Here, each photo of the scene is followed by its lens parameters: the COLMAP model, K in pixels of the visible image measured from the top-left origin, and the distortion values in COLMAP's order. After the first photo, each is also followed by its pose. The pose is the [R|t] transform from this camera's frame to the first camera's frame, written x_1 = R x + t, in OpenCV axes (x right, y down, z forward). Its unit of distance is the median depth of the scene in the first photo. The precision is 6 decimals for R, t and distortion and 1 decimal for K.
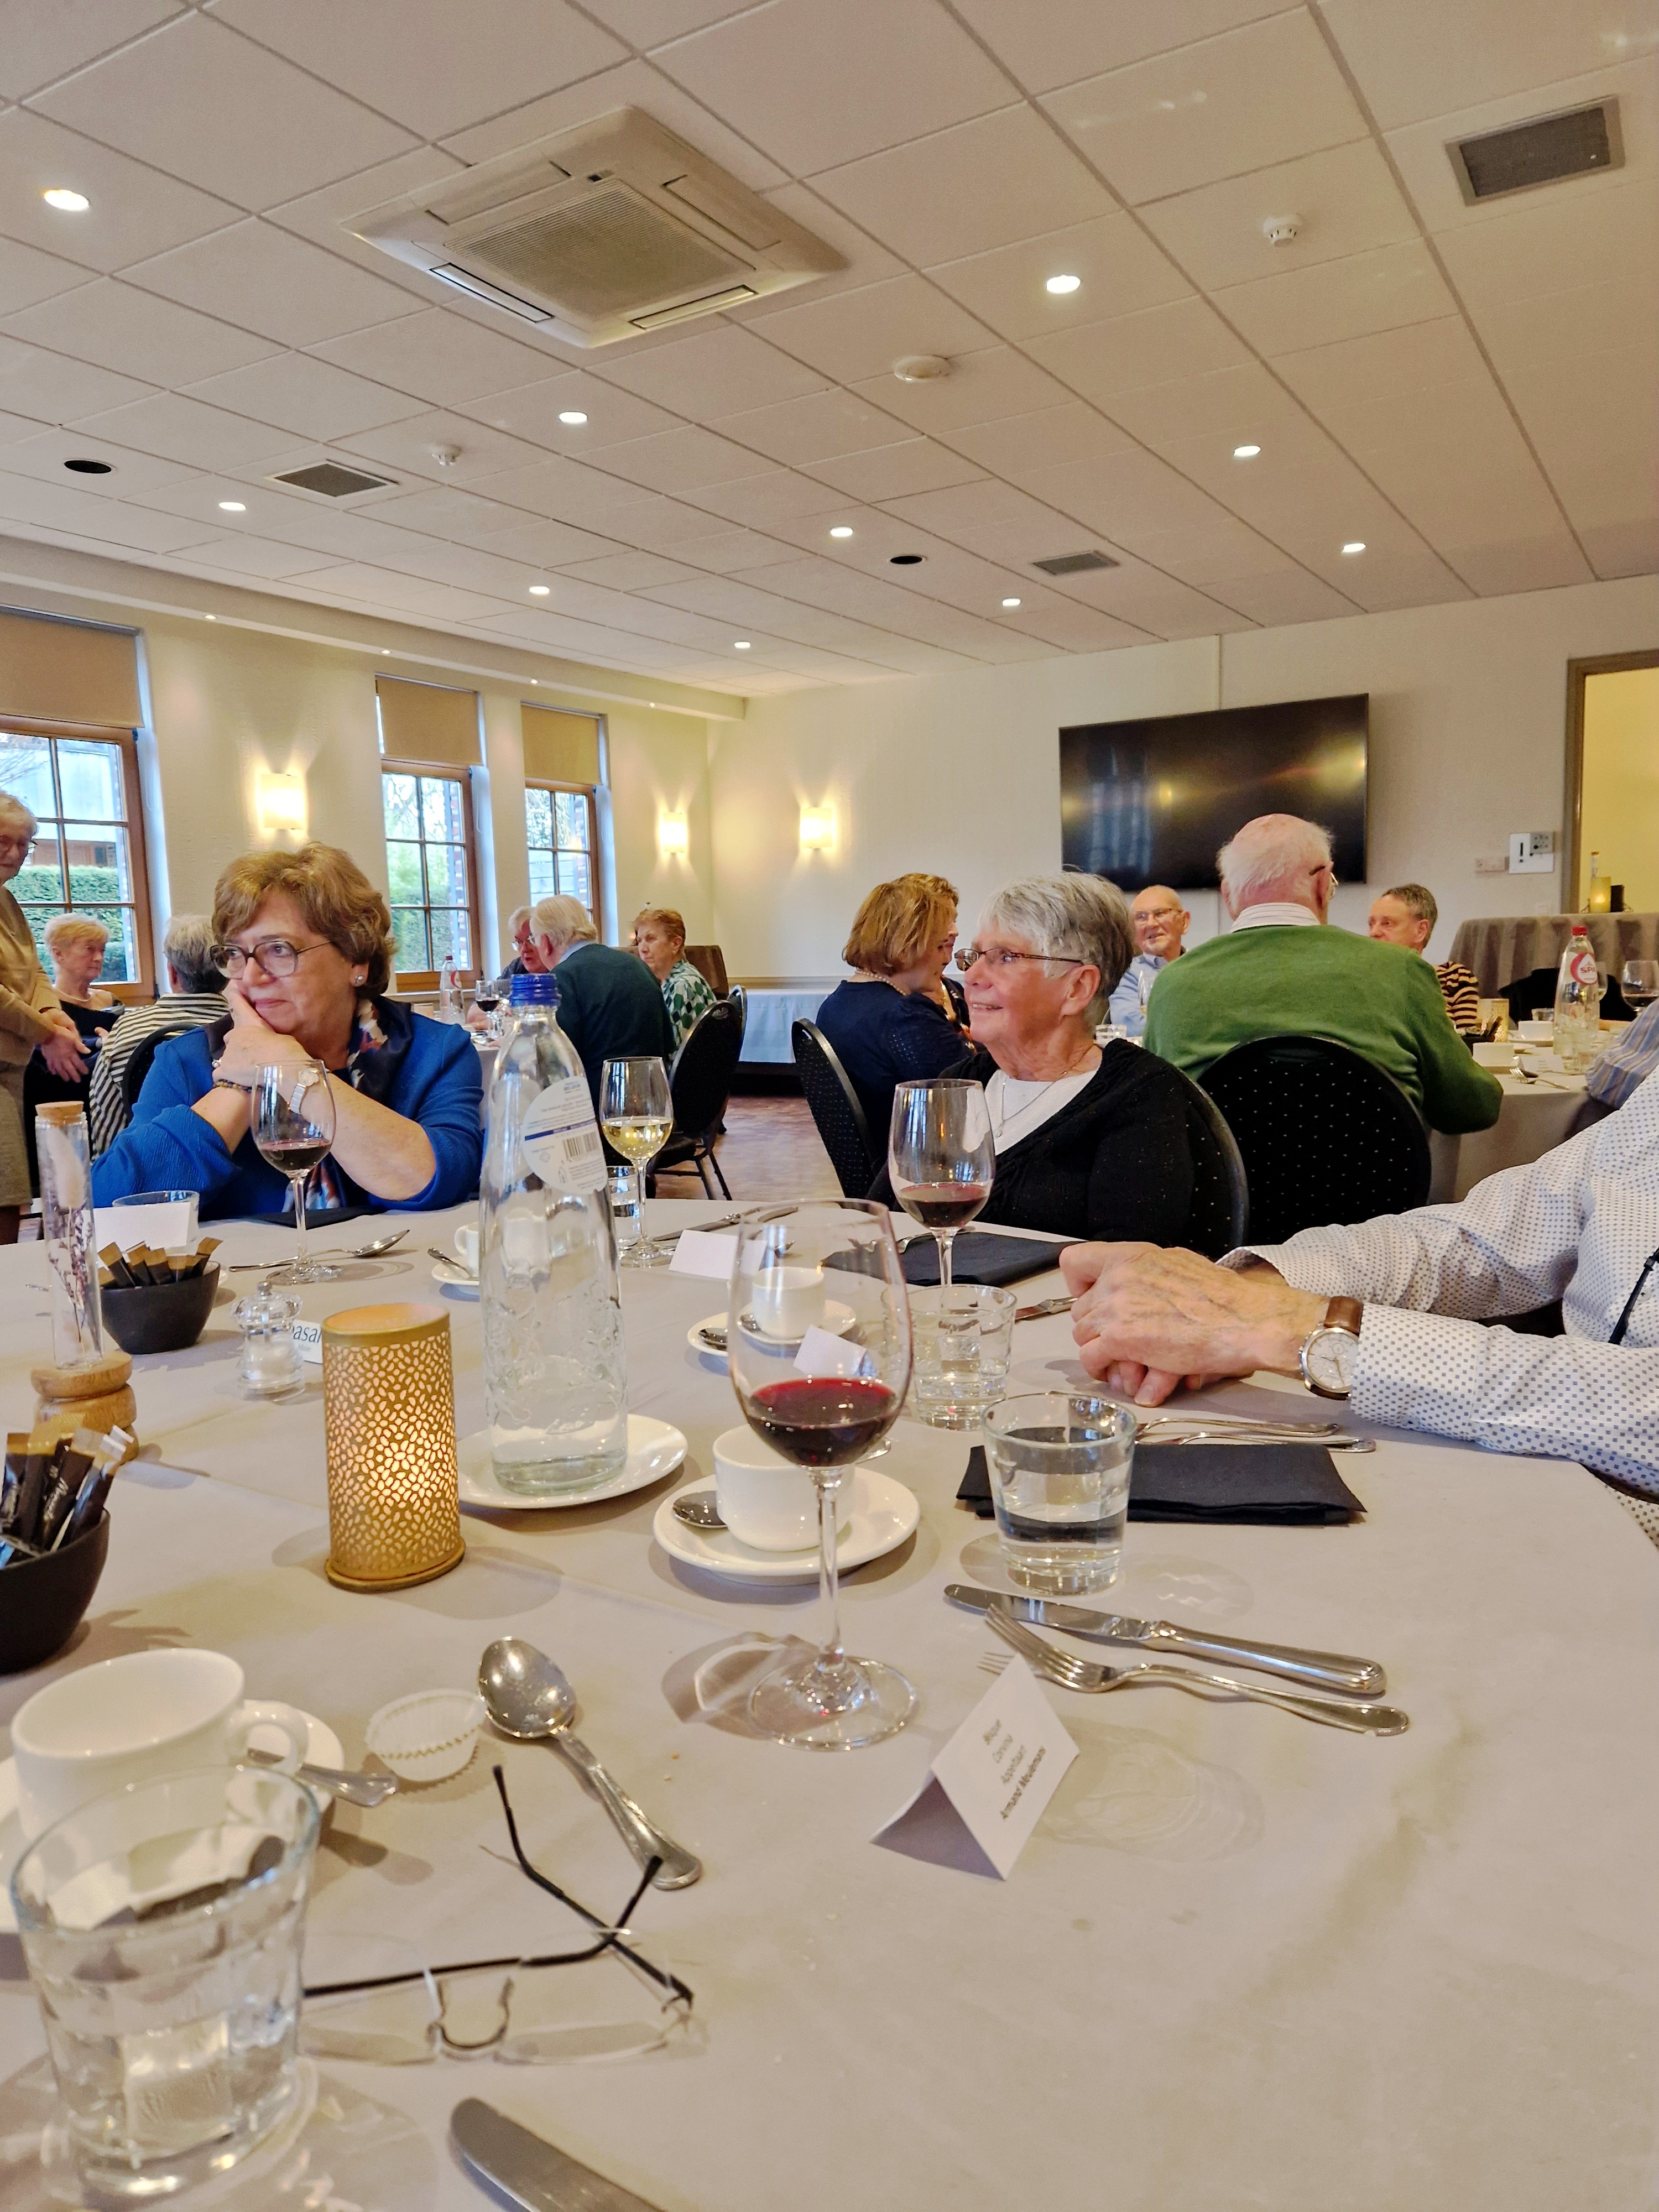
lens RADIAL K [[1460.7, 0, 826.5], [0, 1460.7, 1111.2], [0, 0, 1]] dist [0.051701, -0.052184]
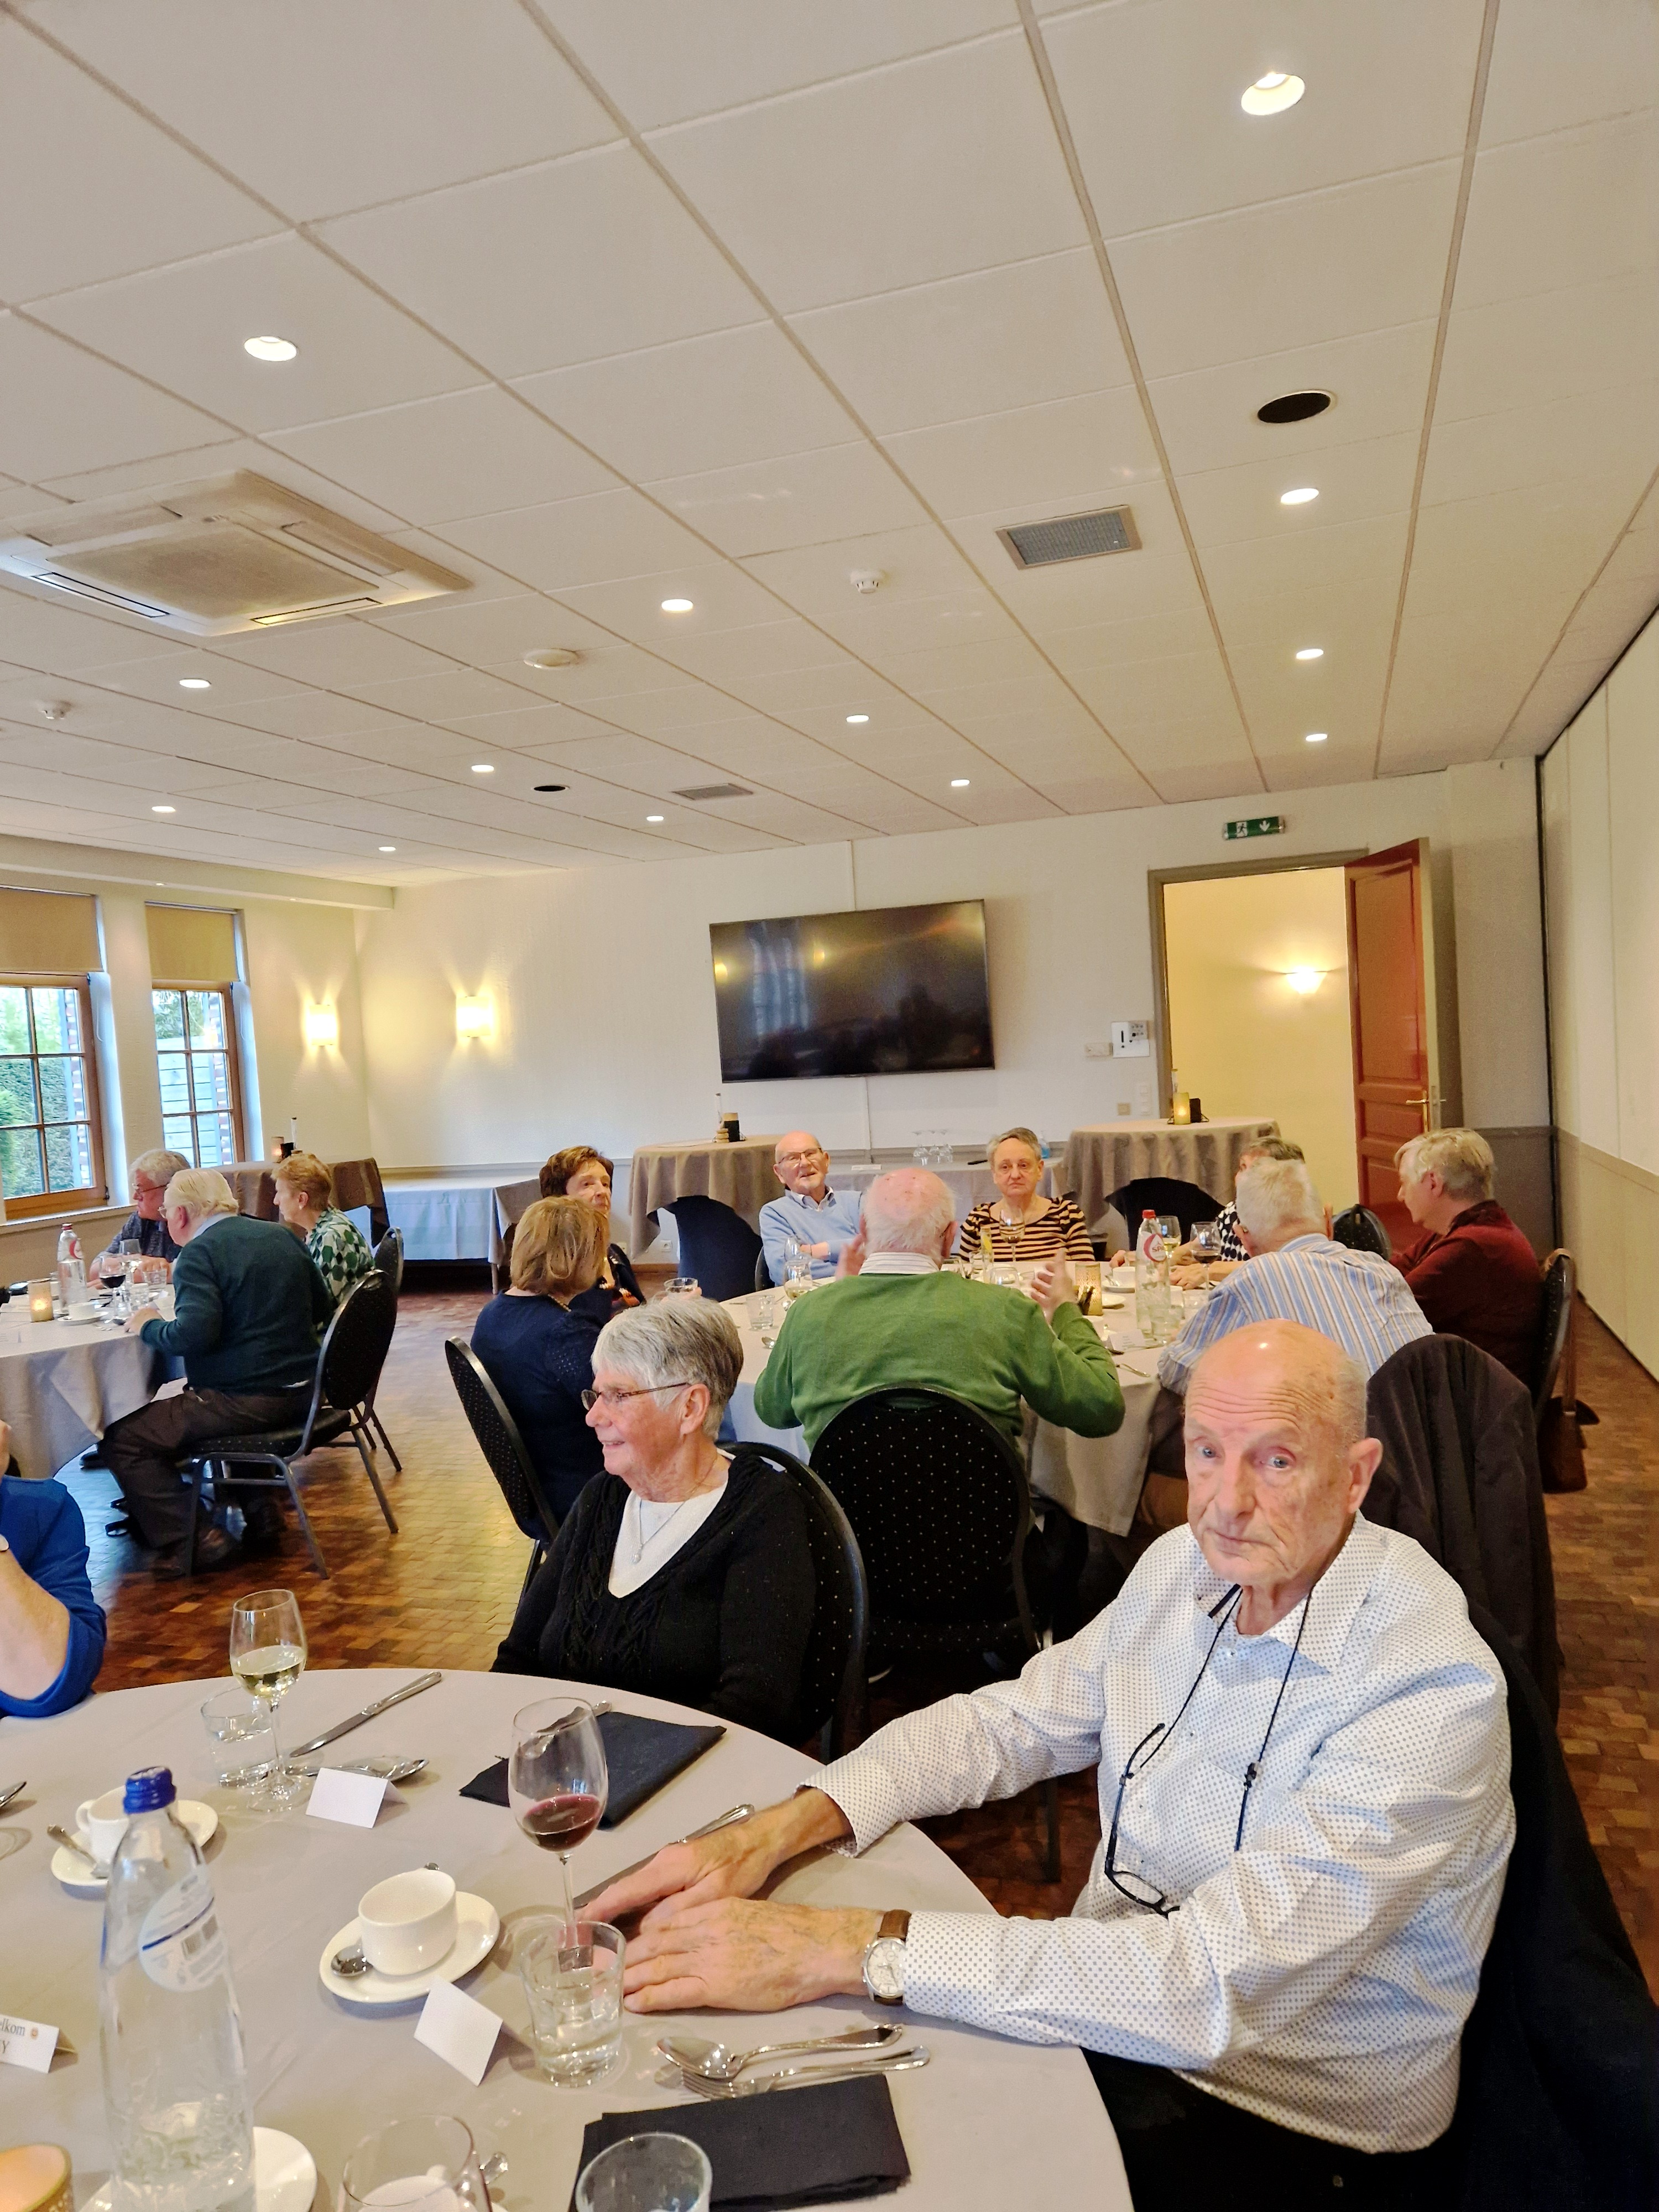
lens RADIAL K [[1468.8, 0, 843.1], [0, 1468.8, 1113.5], [0, 0, 1]] dist [0.039559, -0.004430]
pose [[0.972419, -0.043126, 0.229218, 0.013109], [0.061581, 0.995357, -0.073975, -0.092891], [-0.224963, 0.086050, 0.970560, -0.053191]]
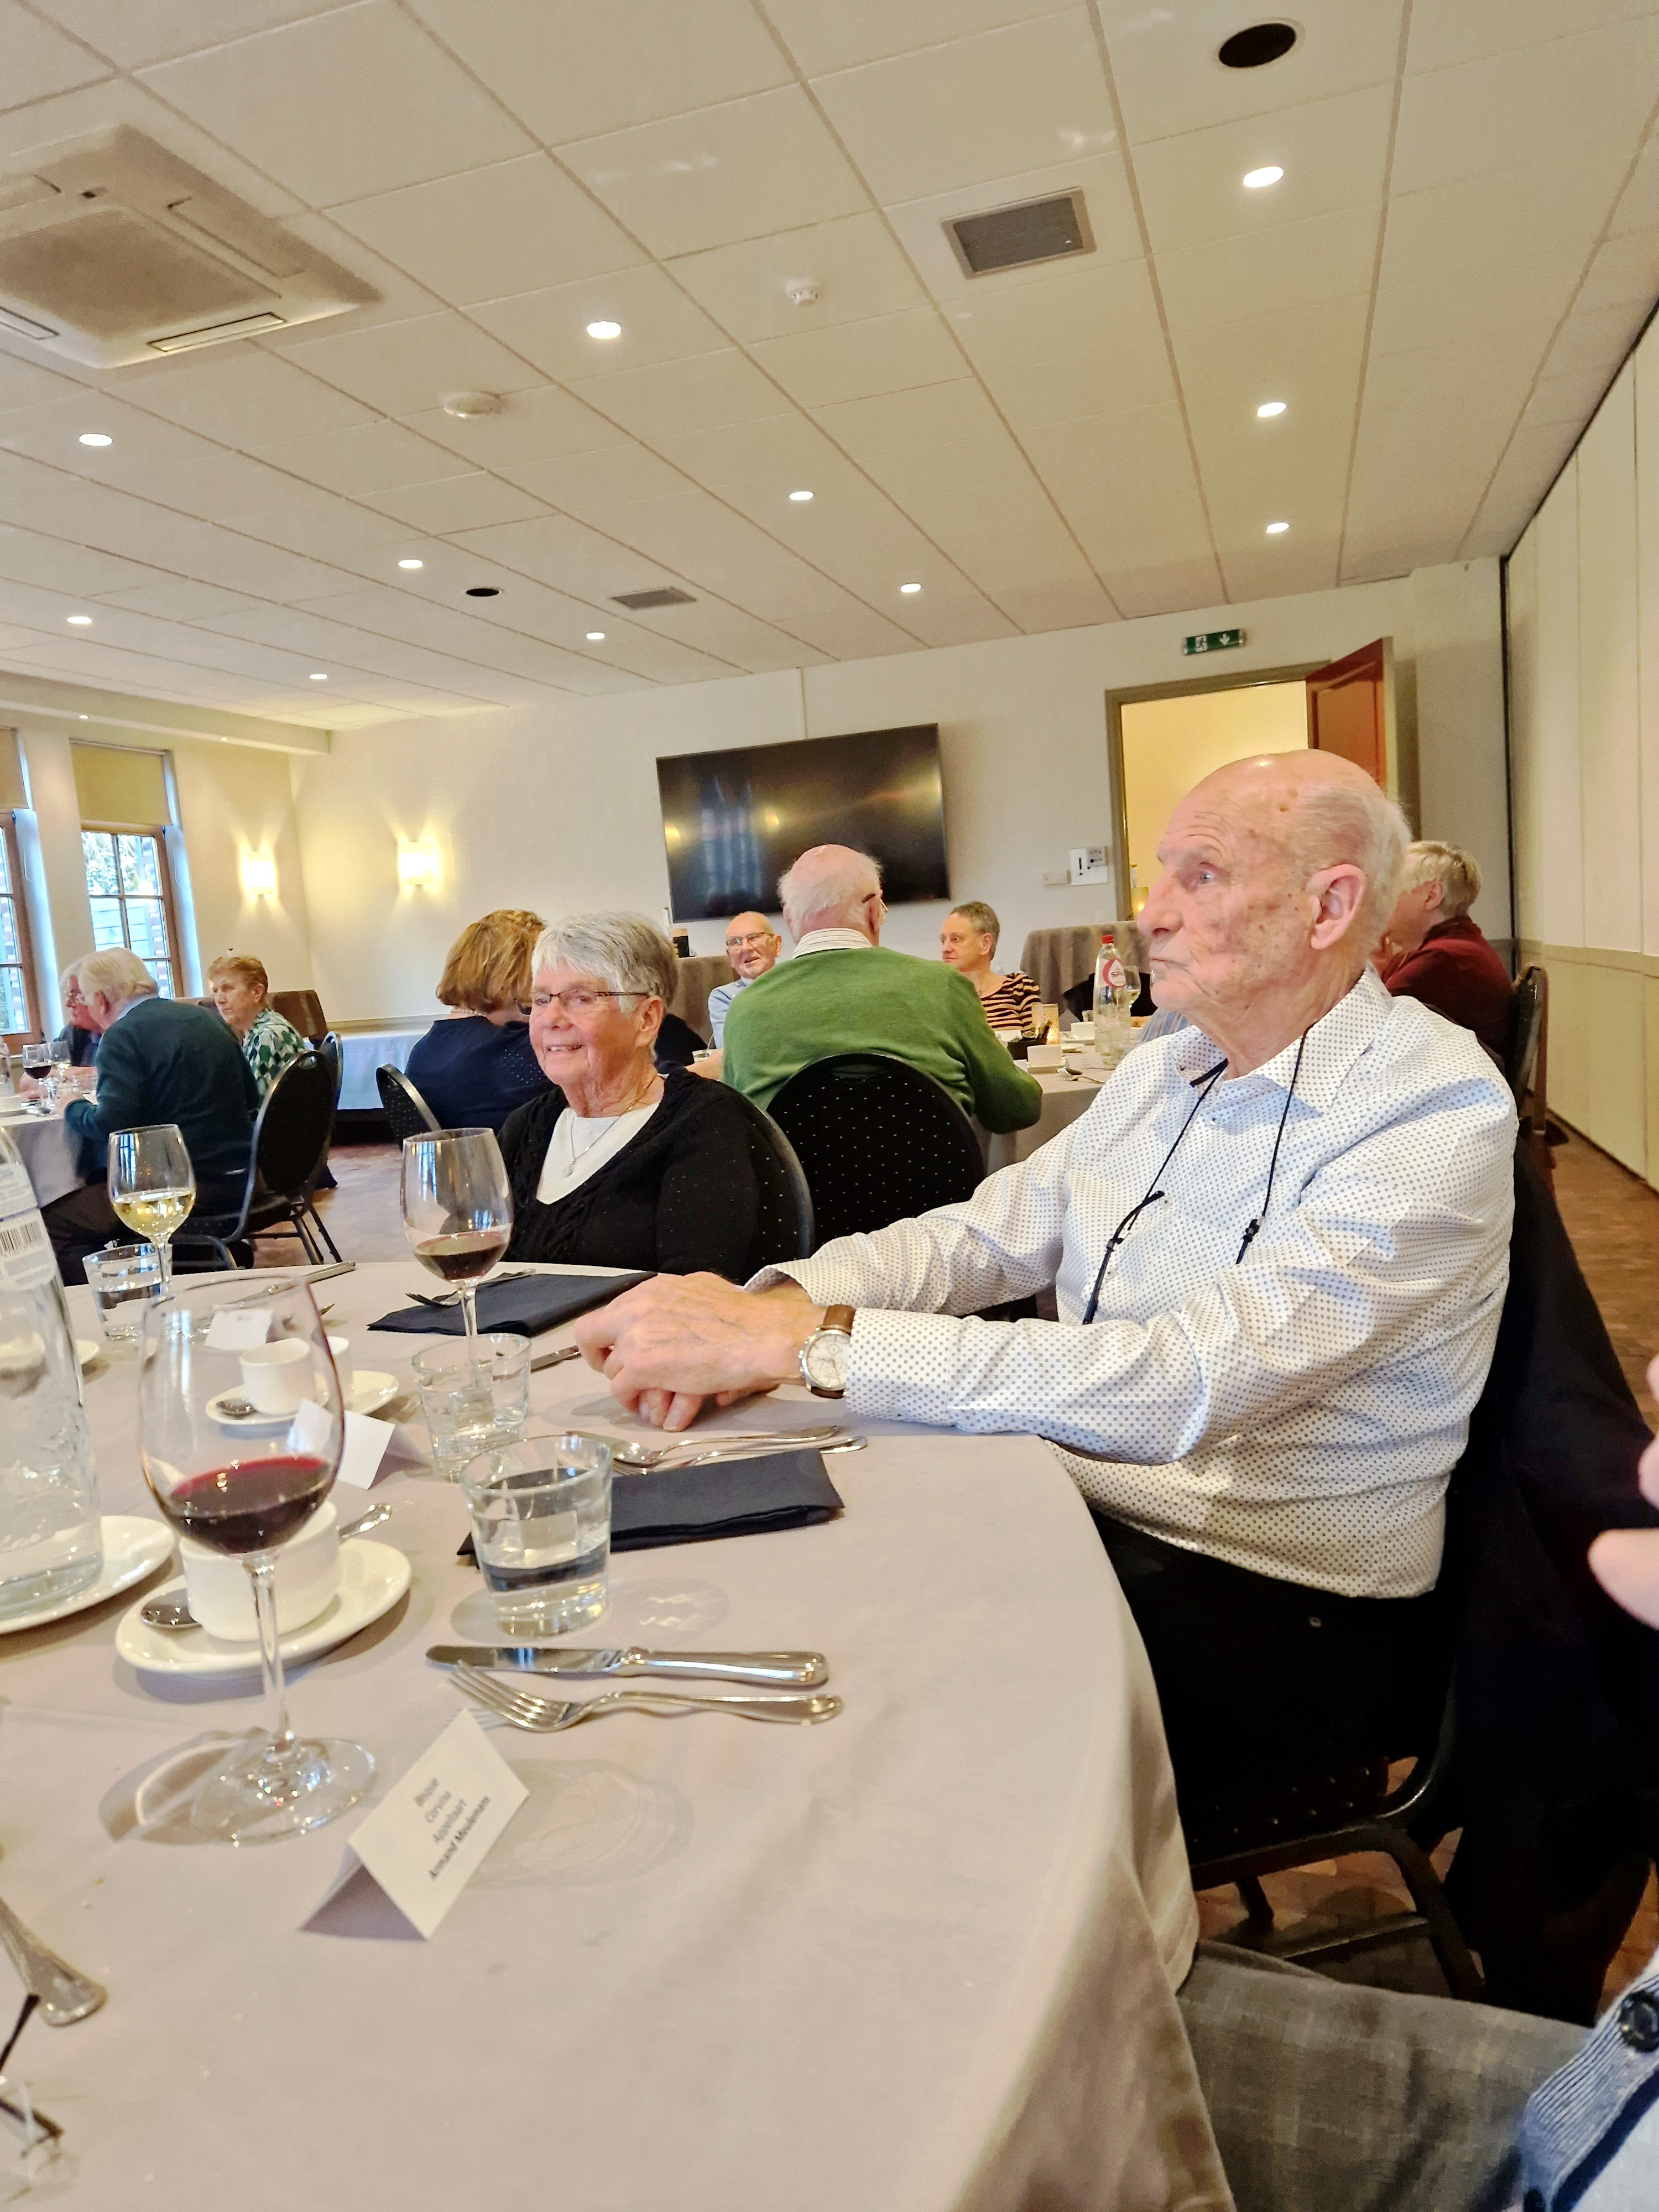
lens RADIAL K [[1459.8, 0, 829.5], [0, 1459.8, 1106.0], [0, 0, 1]] dist [0.044324, -0.048959]
pose [[0.966990, -0.075190, 0.243470, 0.022748], [0.080286, 0.996710, -0.011065, -0.001577], [-0.241837, 0.030247, 0.969845, -0.007529]]
